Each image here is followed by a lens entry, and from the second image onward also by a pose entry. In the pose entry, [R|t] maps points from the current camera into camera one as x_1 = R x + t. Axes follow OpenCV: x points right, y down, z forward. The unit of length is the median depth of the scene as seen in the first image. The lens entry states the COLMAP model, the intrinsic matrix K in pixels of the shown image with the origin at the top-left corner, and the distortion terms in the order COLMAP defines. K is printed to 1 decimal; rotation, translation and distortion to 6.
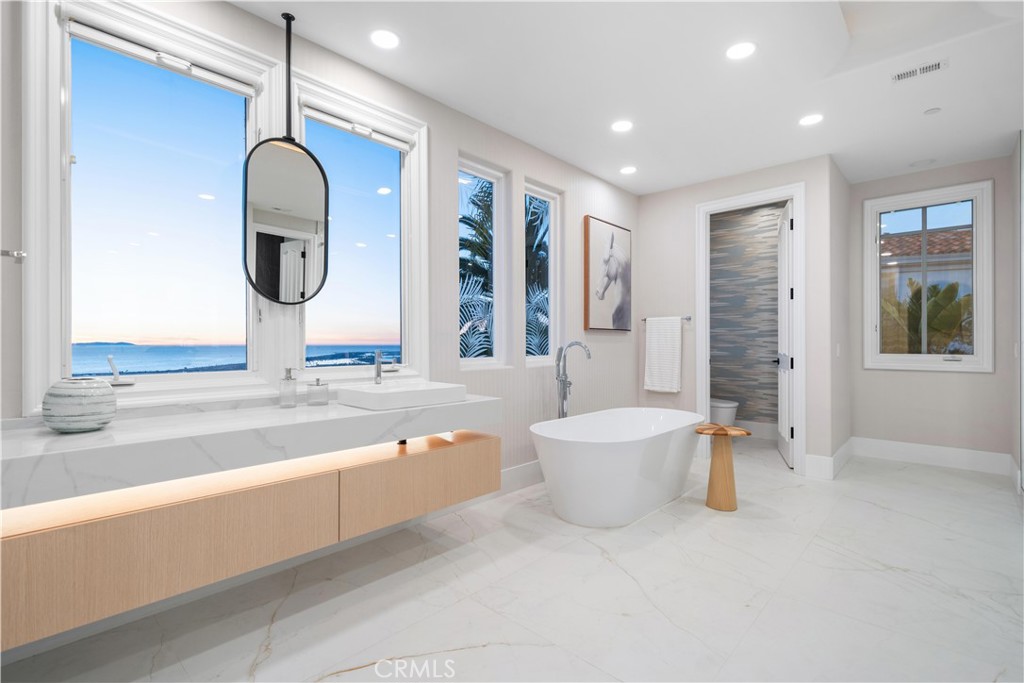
lens RADIAL K [[474.9, 0, 515.6], [0, 474.9, 339.2], [0, 0, 1]] dist [0.002906, -0.000561]
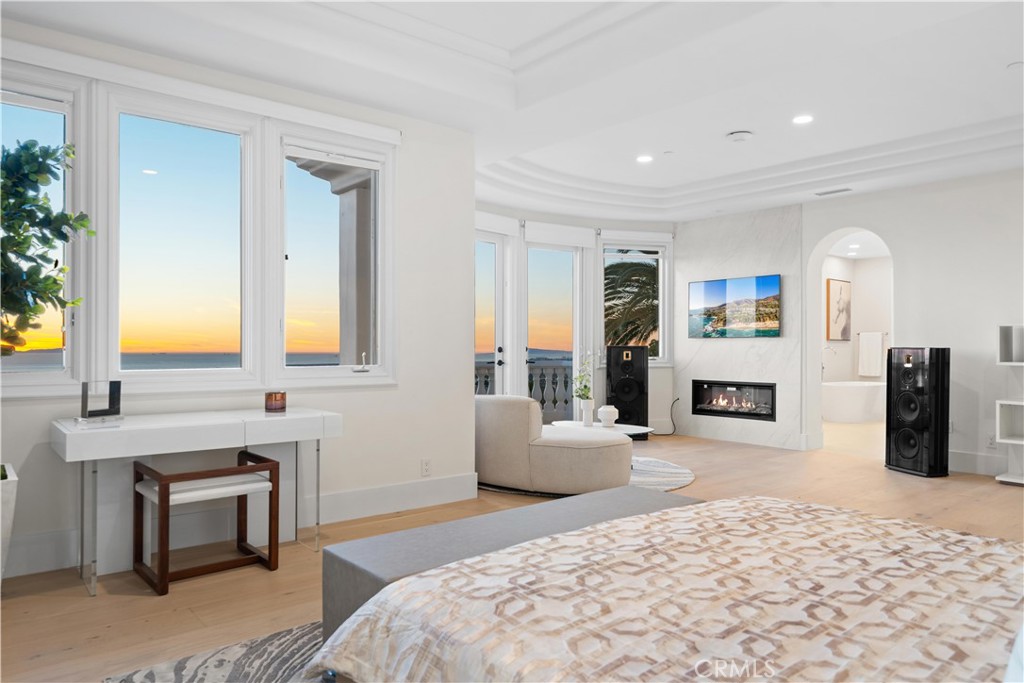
lens RADIAL K [[700.6, 0, 512.3], [0, 700.6, 345.7], [0, 0, 1]] dist [-0.004387, 0.004300]
pose [[0.990851, 0.001002, -0.134959, -1.024288], [-0.000840, 0.999999, 0.001257, -0.001687], [0.134960, -0.001132, 0.990850, -2.729887]]
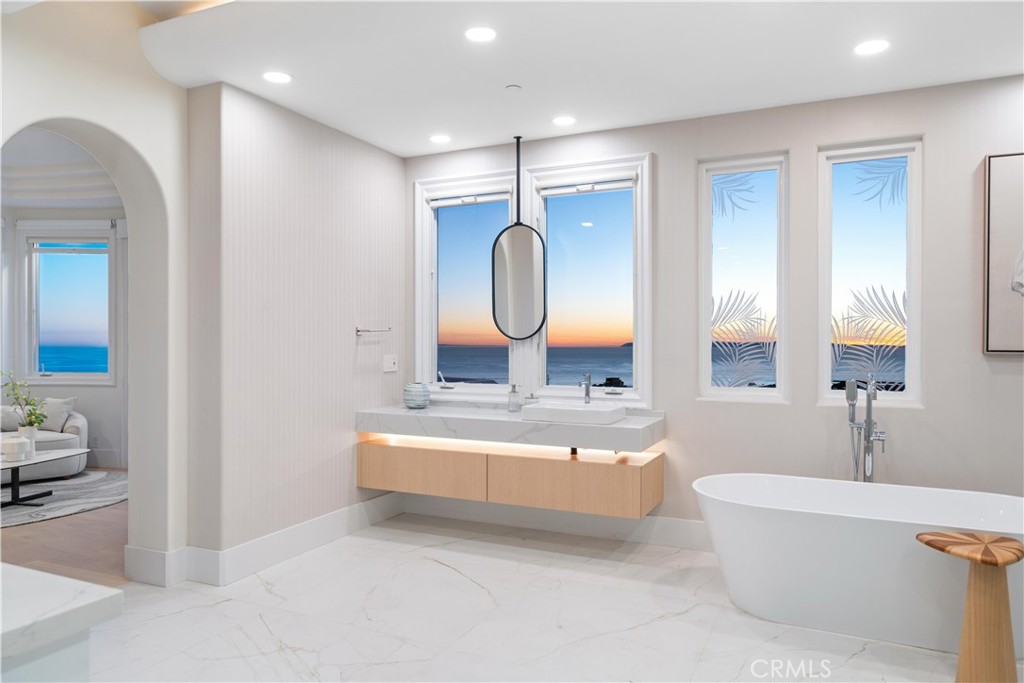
lens RADIAL K [[700.6, 0, 514.5], [0, 700.6, 342.5], [0, 0, 1]] dist [-0.004387, 0.004300]
pose [[0.295111, 0.001273, -0.955462, 1.167226], [0.003289, 0.999992, 0.002348, -0.053763], [0.955457, -0.003835, 0.295105, 0.284585]]
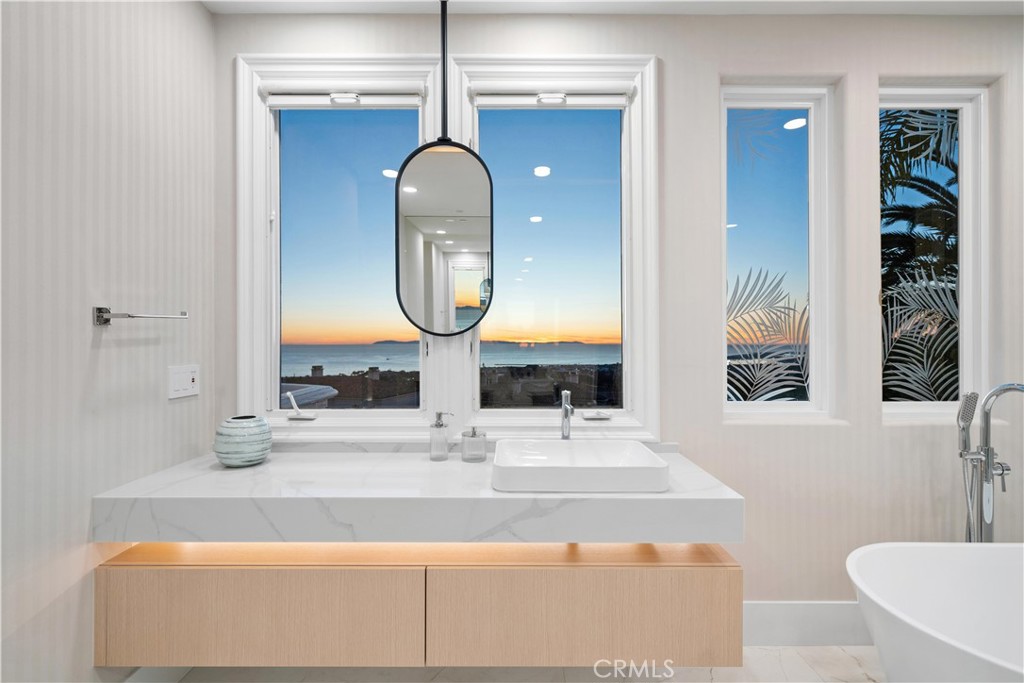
lens RADIAL K [[474.9, 0, 513.6], [0, 474.9, 337.8], [0, 0, 1]] dist [0.002906, -0.000561]
pose [[0.676494, -0.004121, -0.736437, 0.174420], [0.003770, 0.999991, -0.002133, -0.052131], [0.736439, -0.001334, 0.676503, 0.398588]]
